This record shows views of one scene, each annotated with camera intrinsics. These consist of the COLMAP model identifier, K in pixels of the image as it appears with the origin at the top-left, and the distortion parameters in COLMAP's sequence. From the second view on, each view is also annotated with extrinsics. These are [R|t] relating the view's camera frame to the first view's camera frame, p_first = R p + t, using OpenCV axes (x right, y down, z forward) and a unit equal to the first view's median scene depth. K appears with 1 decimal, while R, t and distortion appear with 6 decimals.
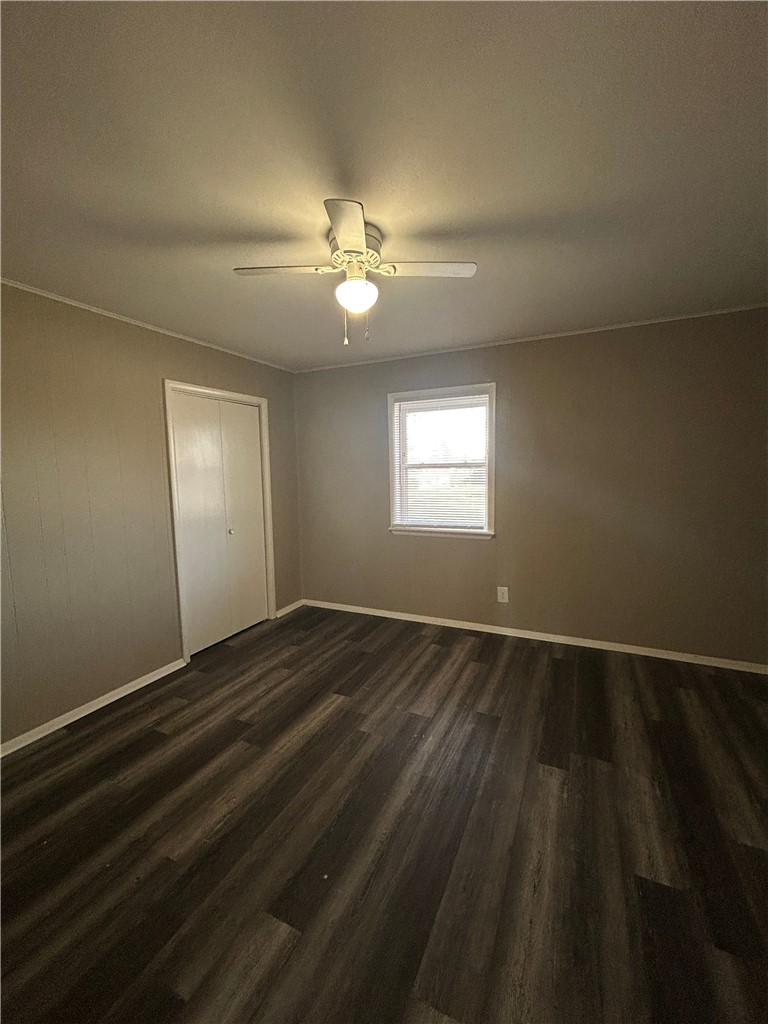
lens RADIAL K [[411.0, 0, 385.8], [0, 411.0, 511.3], [0, 0, 1]] dist [-0.001867, 0.000080]
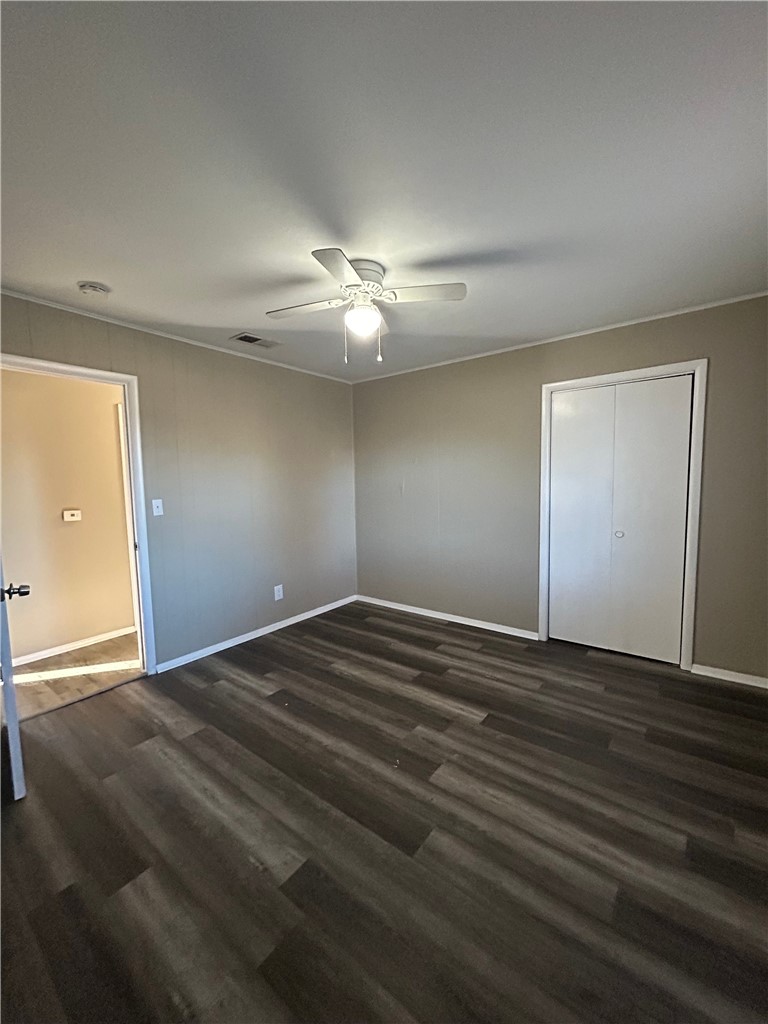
lens RADIAL K [[411.0, 0, 385.8], [0, 411.0, 511.3], [0, 0, 1]] dist [-0.001867, 0.000080]
pose [[-0.206976, 0.107706, -0.972399, 0.778534], [-0.072095, 0.989540, 0.124950, -0.098911], [0.975686, 0.095967, -0.197046, 0.945216]]
